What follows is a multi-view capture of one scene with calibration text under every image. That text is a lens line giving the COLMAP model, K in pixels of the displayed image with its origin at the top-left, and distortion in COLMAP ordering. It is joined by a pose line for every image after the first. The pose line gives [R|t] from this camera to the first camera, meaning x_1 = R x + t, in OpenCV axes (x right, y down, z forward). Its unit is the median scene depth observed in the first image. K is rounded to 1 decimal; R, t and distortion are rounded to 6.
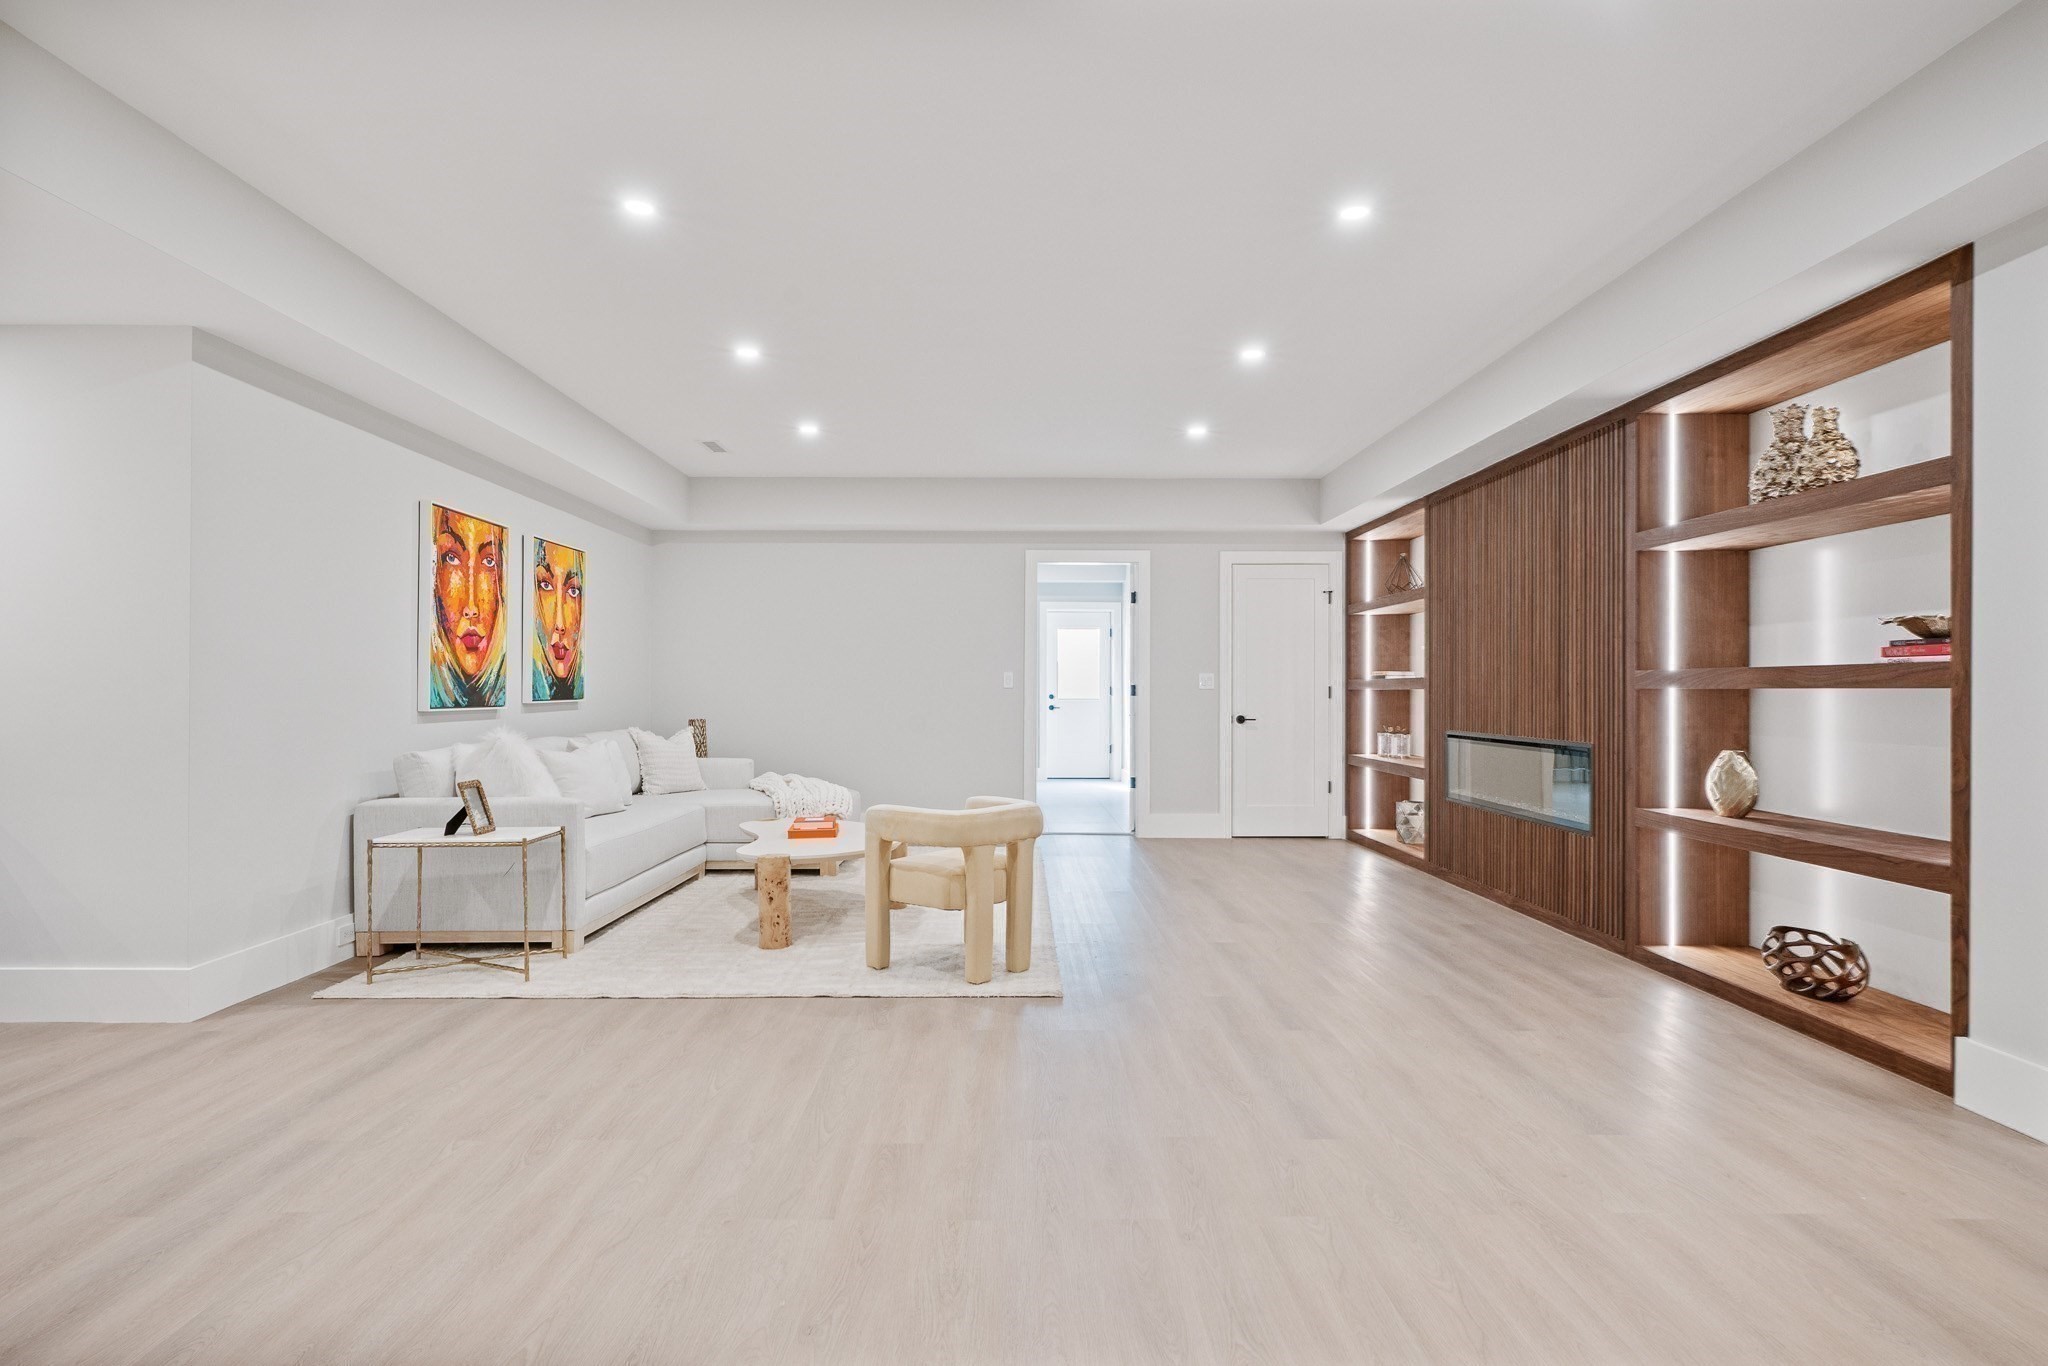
lens RADIAL K [[1018.3, 0, 1017.1], [0, 1018.3, 683.1], [0, 0, 1]] dist [-0.004387, -0.000237]
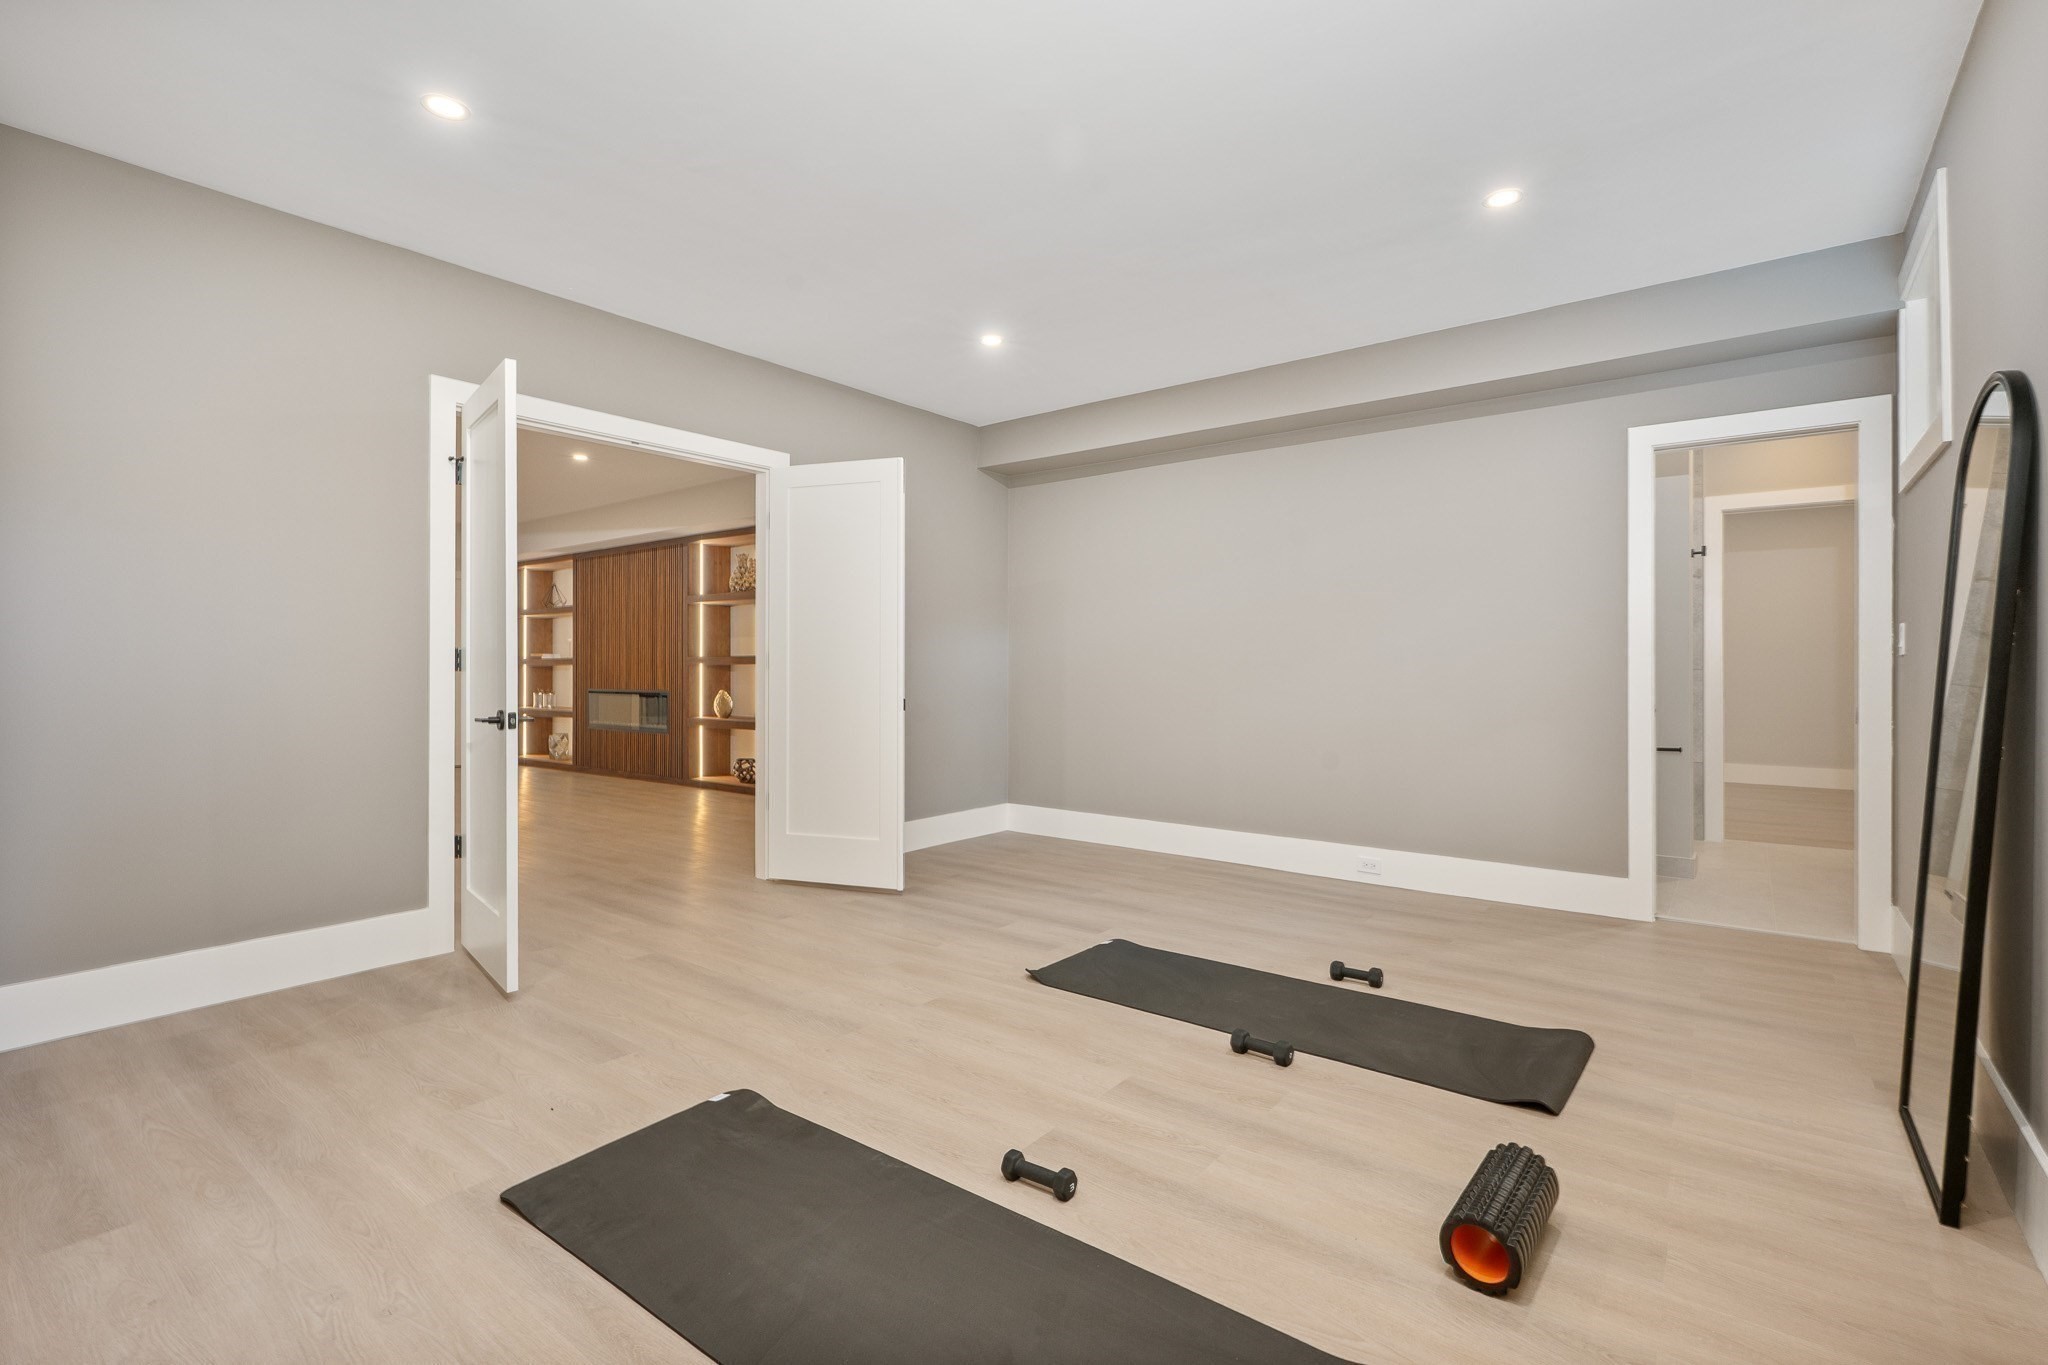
lens RADIAL K [[931.9, 0, 1021.0], [0, 931.9, 668.6], [0, 0, 1]] dist [-0.001606, 0.000187]
pose [[0.618998, -0.004155, 0.785381, -0.528851], [-0.003278, 0.999964, 0.007873, -0.004437], [-0.785386, -0.007448, 0.618962, -0.819824]]
